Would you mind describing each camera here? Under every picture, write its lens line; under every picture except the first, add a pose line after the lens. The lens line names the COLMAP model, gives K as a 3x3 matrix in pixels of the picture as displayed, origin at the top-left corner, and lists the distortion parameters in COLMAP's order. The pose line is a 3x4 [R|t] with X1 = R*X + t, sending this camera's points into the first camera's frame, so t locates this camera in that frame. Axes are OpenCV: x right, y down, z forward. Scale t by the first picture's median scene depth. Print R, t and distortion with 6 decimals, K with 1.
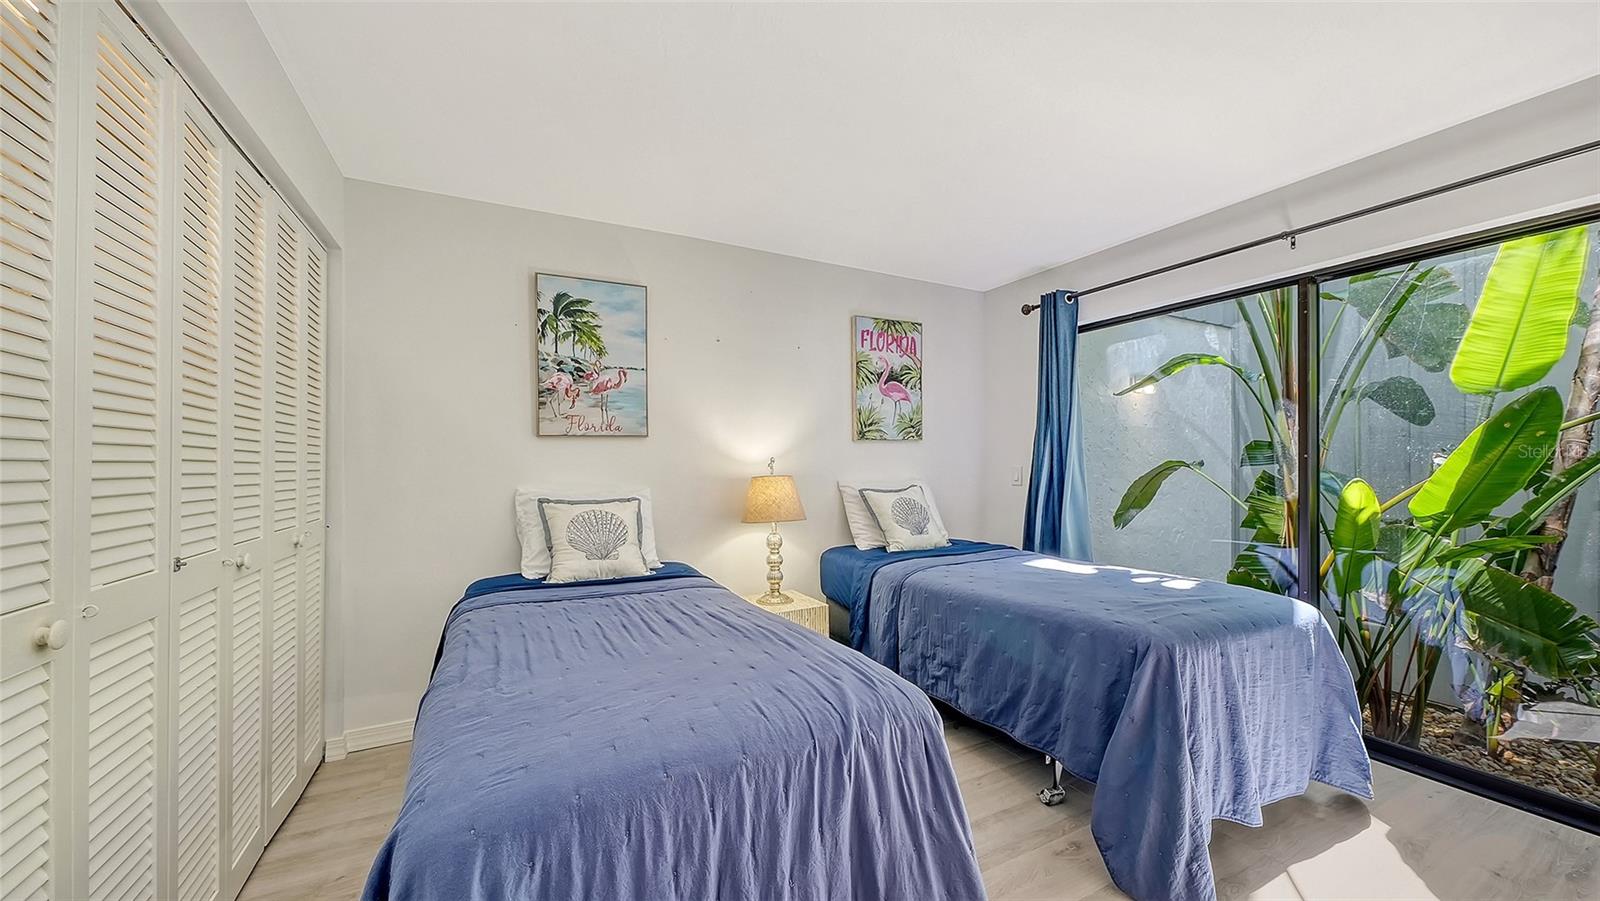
lens RADIAL K [[564.8, 0, 804.0], [0, 564.8, 472.0], [0, 0, 1]] dist [0.007108, -0.003357]
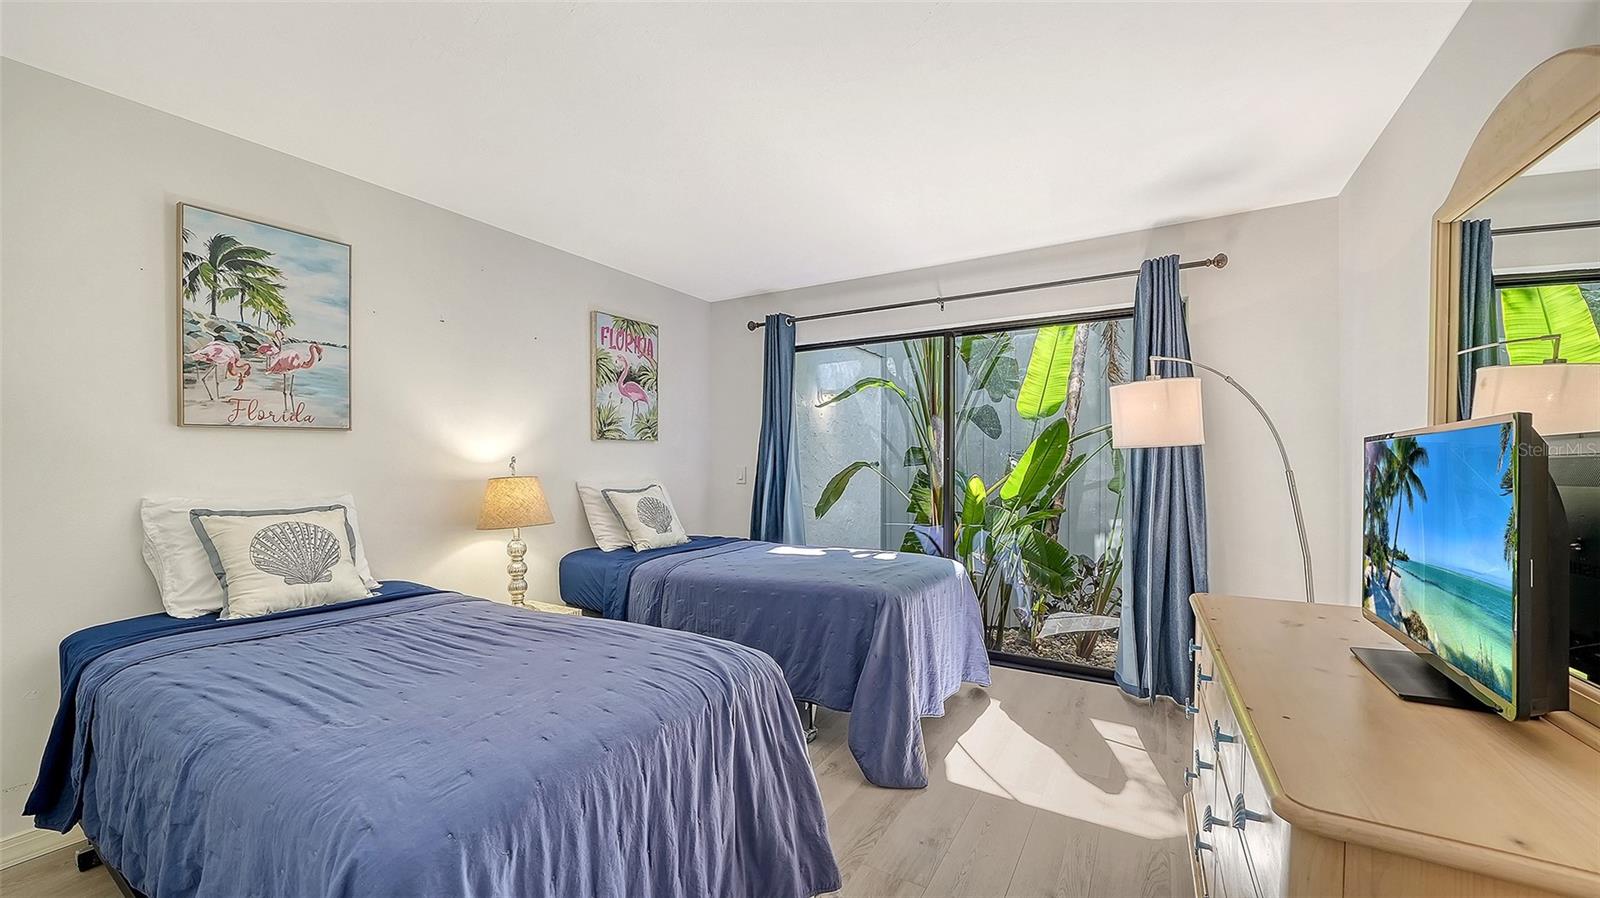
lens RADIAL K [[586.6, 0, 793.1], [0, 586.6, 477.9], [0, 0, 1]] dist [-0.011473, -0.000045]
pose [[0.859783, -0.010219, 0.510558, -0.178526], [0.005706, 0.999930, 0.010404, 0.001516], [-0.510628, -0.006032, 0.859781, -0.052439]]
